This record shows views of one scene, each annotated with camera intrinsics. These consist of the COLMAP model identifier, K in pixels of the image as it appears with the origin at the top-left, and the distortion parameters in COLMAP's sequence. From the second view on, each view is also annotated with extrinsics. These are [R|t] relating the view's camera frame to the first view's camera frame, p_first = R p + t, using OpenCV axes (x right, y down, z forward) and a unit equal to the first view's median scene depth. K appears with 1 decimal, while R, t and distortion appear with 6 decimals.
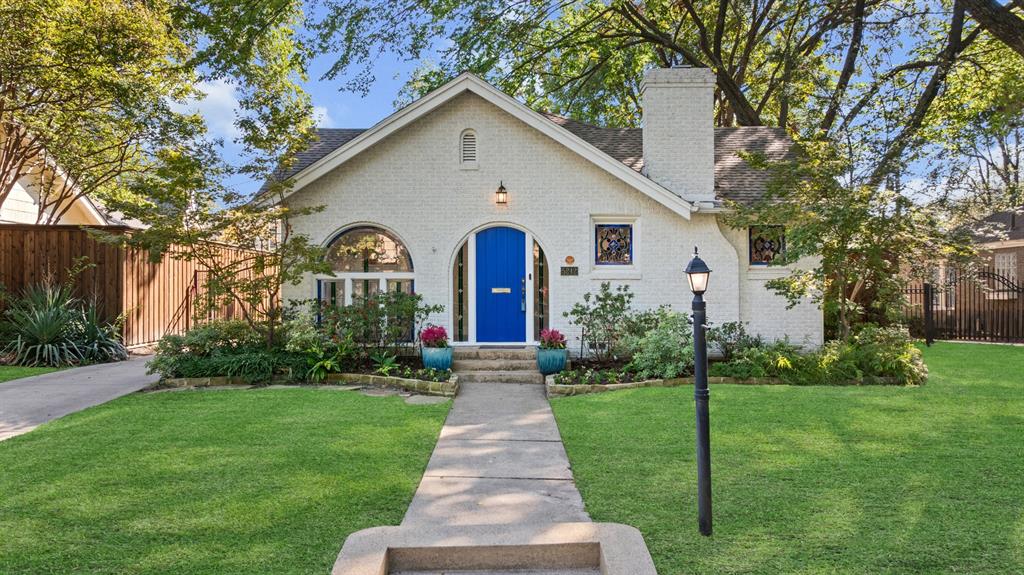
lens RADIAL K [[652.8, 0, 510.2], [0, 652.8, 288.2], [0, 0, 1]] dist [-0.006365, -0.000464]
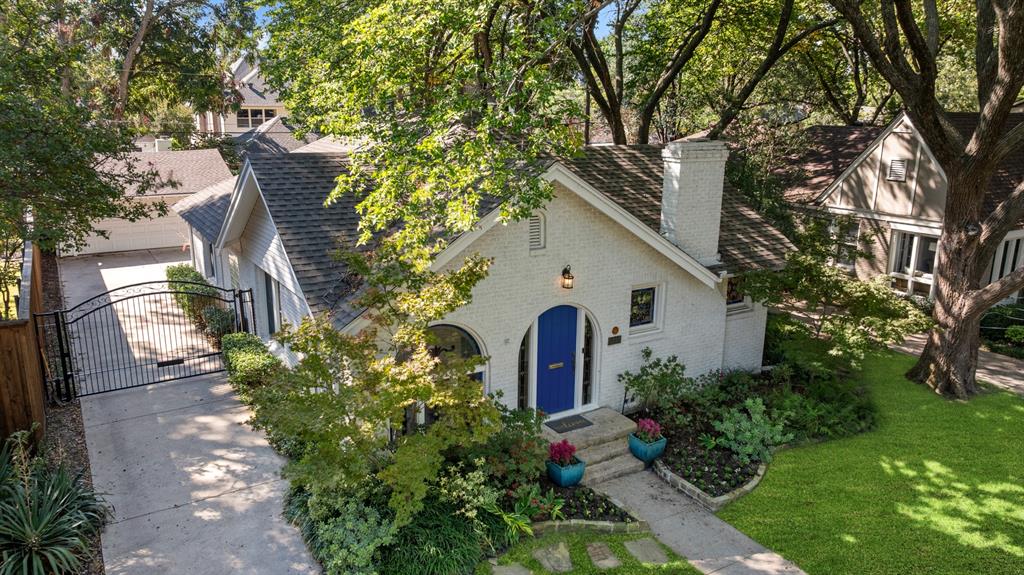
lens RADIAL K [[652.8, 0, 515.3], [0, 652.8, 286.1], [0, 0, 1]] dist [-0.006365, -0.000464]
pose [[0.880784, -0.093998, 0.464095, -0.530908], [-0.016840, 0.973261, 0.229085, -0.349643], [-0.473219, -0.209590, 0.855649, 0.186795]]
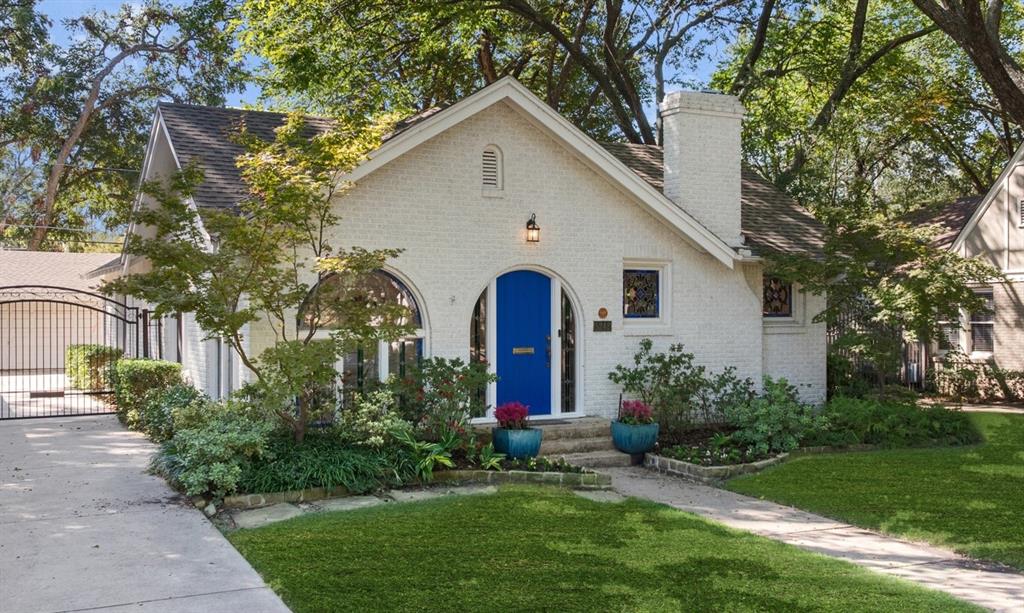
lens RADIAL K [[936.4, 0, 551.1], [0, 936.4, 311.2], [0, 0, 1]] dist [0.005187, -0.010051]
pose [[0.900273, 0.003750, 0.435310, -0.480068], [-0.003458, 0.999993, -0.001463, -0.042949], [-0.435312, -0.000189, 0.900280, -0.038165]]
